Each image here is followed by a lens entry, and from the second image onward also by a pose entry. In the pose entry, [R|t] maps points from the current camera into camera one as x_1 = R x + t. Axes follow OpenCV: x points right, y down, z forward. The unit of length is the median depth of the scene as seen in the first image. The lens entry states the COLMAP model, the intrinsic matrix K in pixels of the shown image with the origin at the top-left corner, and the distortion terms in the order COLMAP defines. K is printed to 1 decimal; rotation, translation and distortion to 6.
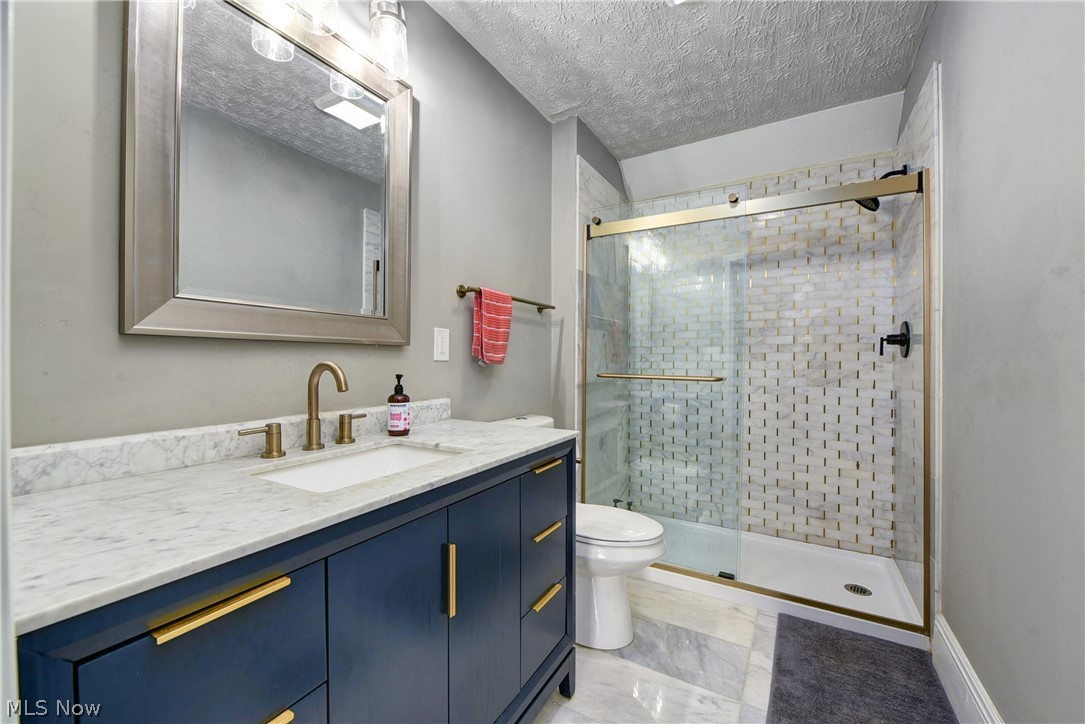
lens RADIAL K [[433.7, 0, 546.3], [0, 433.7, 362.1], [0, 0, 1]] dist [-0.005809, -0.000521]
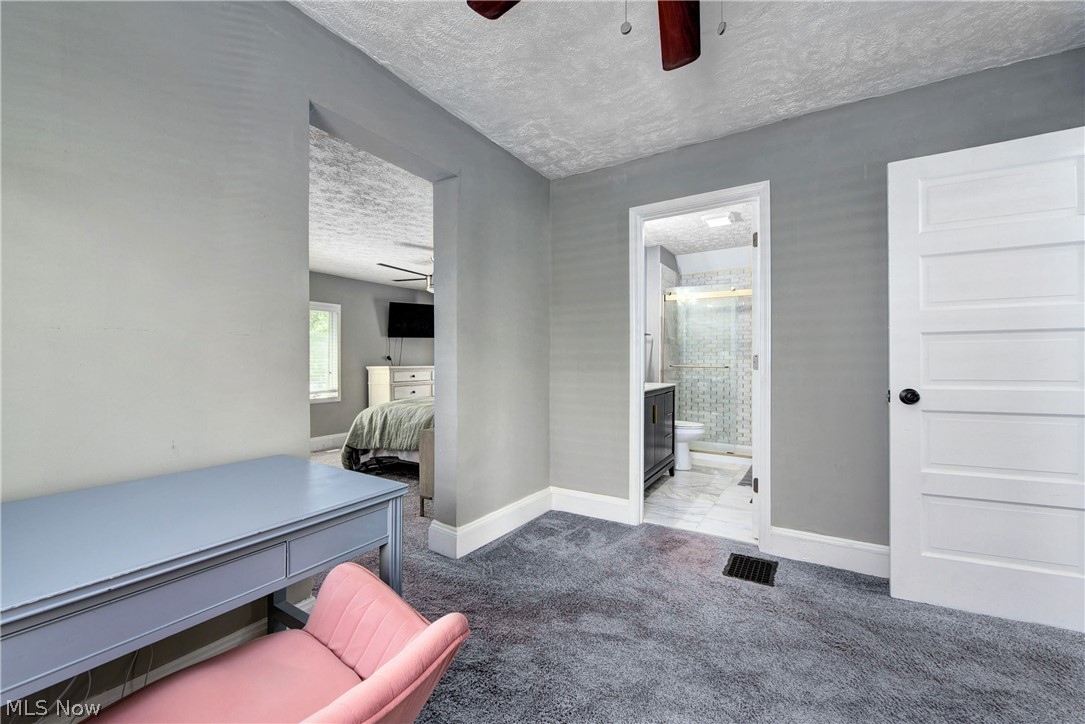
lens RADIAL K [[433.7, 0, 546.3], [0, 433.7, 362.1], [0, 0, 1]] dist [-0.005809, -0.000521]
pose [[0.999600, -0.000352, -0.028262, -0.382713], [0.000293, 0.999998, -0.002067, 0.014459], [0.028262, 0.002058, 0.999598, -1.027849]]
